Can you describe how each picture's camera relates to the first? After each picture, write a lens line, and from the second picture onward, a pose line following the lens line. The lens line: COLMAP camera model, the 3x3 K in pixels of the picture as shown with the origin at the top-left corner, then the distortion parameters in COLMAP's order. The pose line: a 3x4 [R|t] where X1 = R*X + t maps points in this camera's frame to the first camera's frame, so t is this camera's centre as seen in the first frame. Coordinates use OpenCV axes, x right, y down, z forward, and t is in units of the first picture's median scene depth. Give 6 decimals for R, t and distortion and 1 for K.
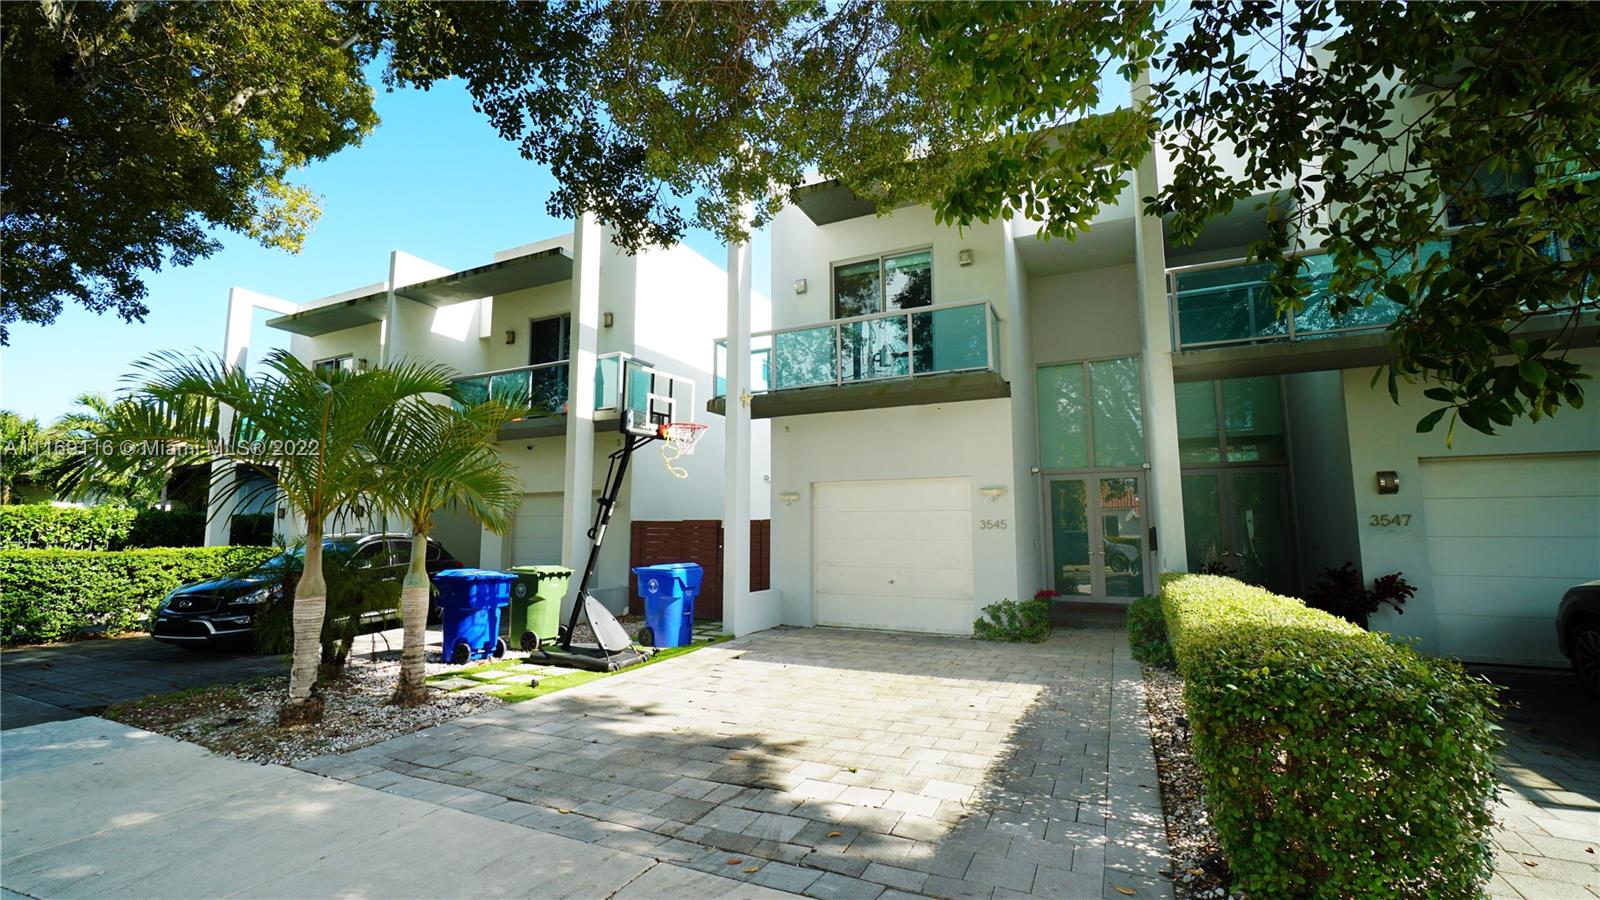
lens RADIAL K [[690.9, 0, 789.4], [0, 690.9, 446.3], [0, 0, 1]] dist [0.000121, 0.001667]
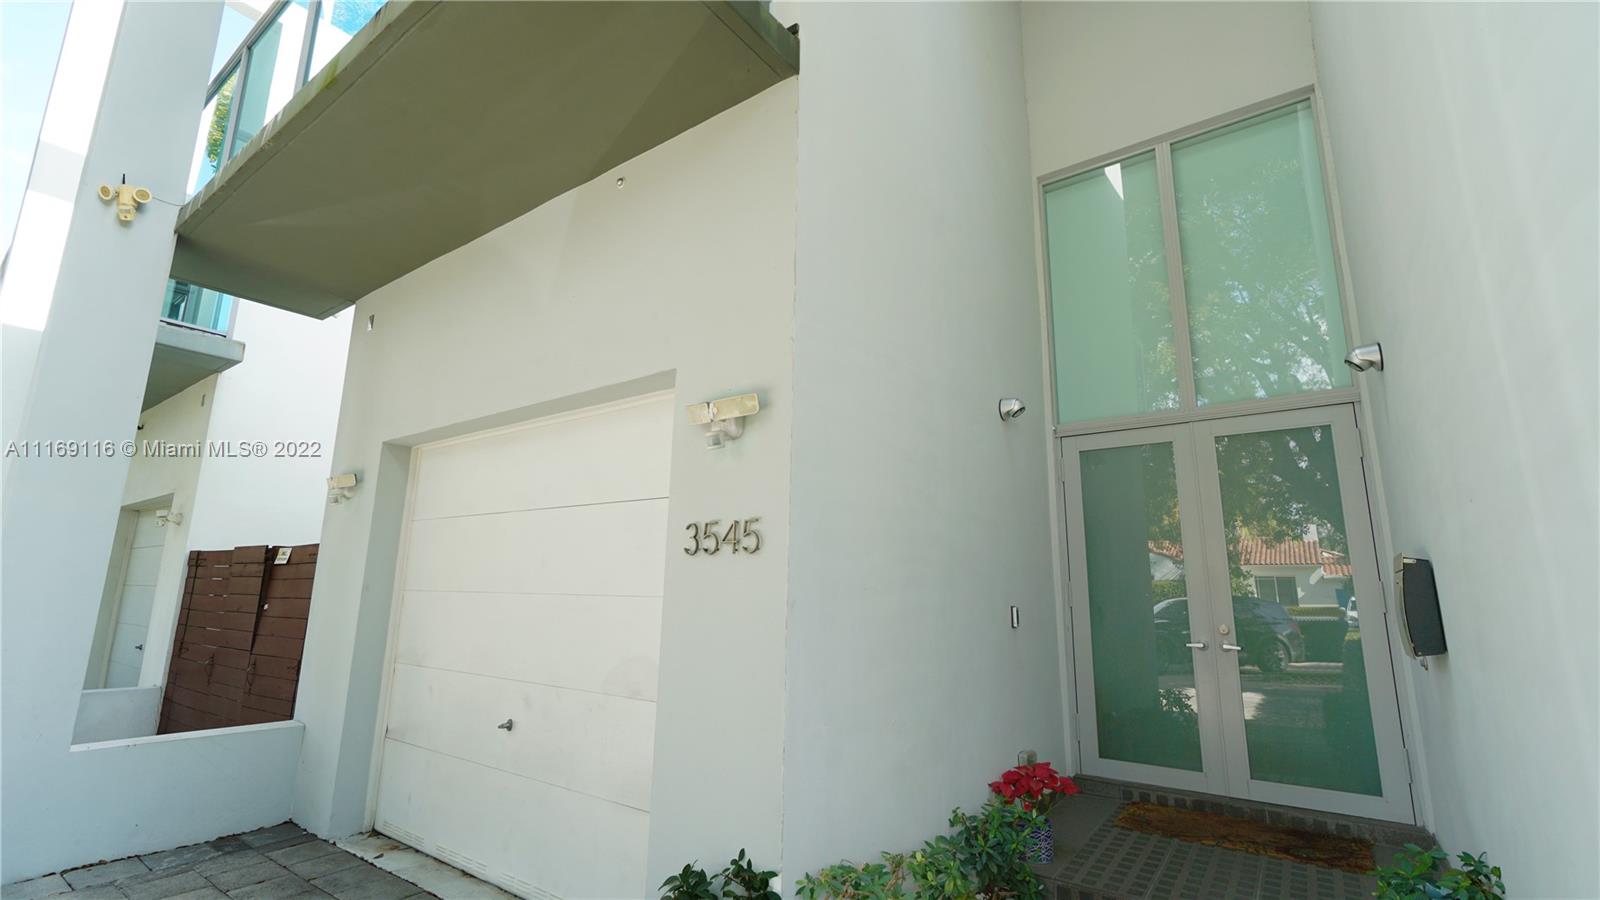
lens RADIAL K [[690.9, 0, 801.1], [0, 690.9, 455.0], [0, 0, 1]] dist [0.000121, 0.001667]
pose [[0.984425, -0.018851, -0.174792, 0.375801], [0.004932, 0.996805, -0.079726, 0.105177], [0.175737, 0.077622, 0.981372, 0.763021]]
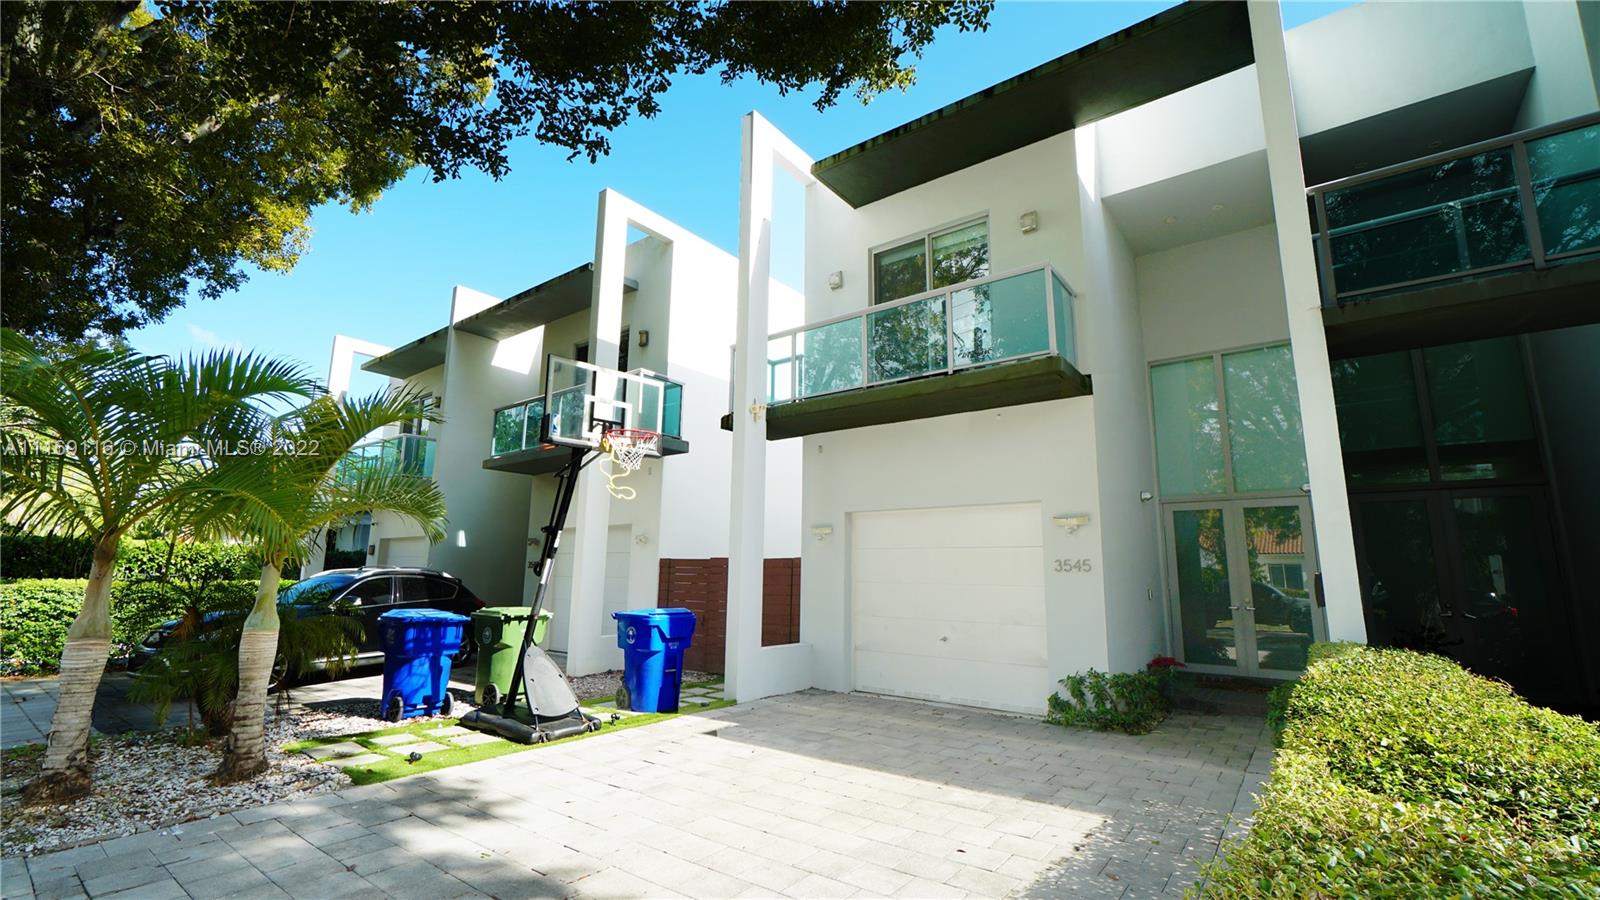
lens RADIAL K [[690.9, 0, 786.9], [0, 690.9, 453.5], [0, 0, 1]] dist [0.000121, 0.001667]
pose [[0.978451, -0.021863, -0.205320, 0.152413], [0.010497, 0.998360, -0.056283, 0.032106], [0.206214, 0.052915, 0.977075, 0.209065]]
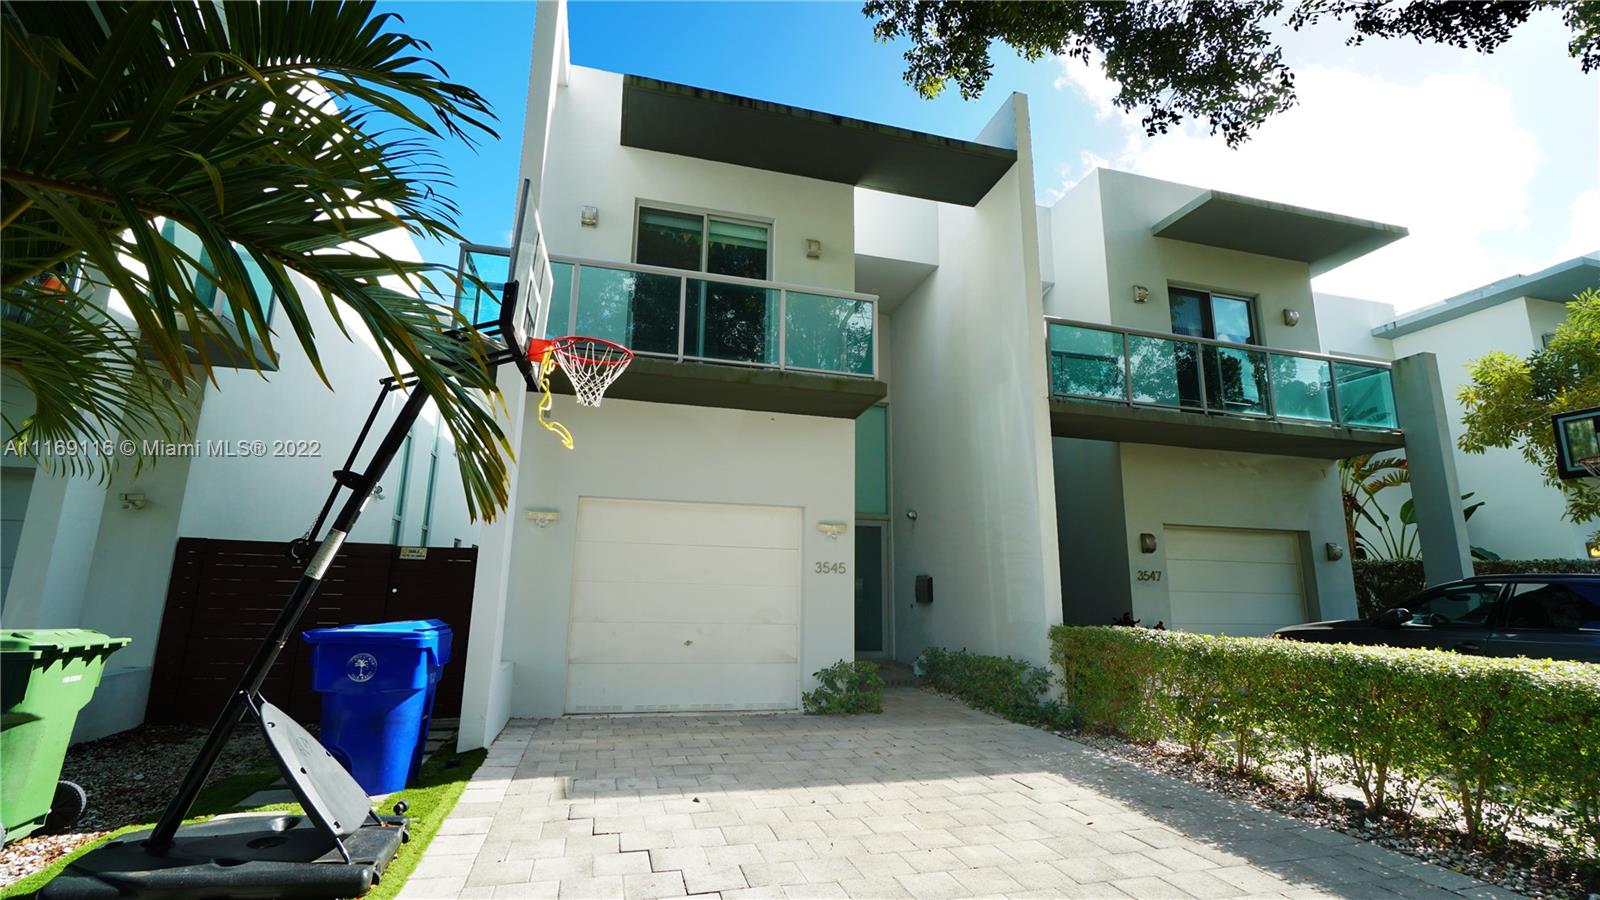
lens RADIAL K [[690.9, 0, 788.2], [0, 690.9, 450.6], [0, 0, 1]] dist [0.000121, 0.001667]
pose [[0.759886, 0.145364, 0.633595, -0.287244], [-0.101532, 0.989255, -0.105193, 0.067833], [-0.642079, 0.015605, 0.766480, 0.408478]]
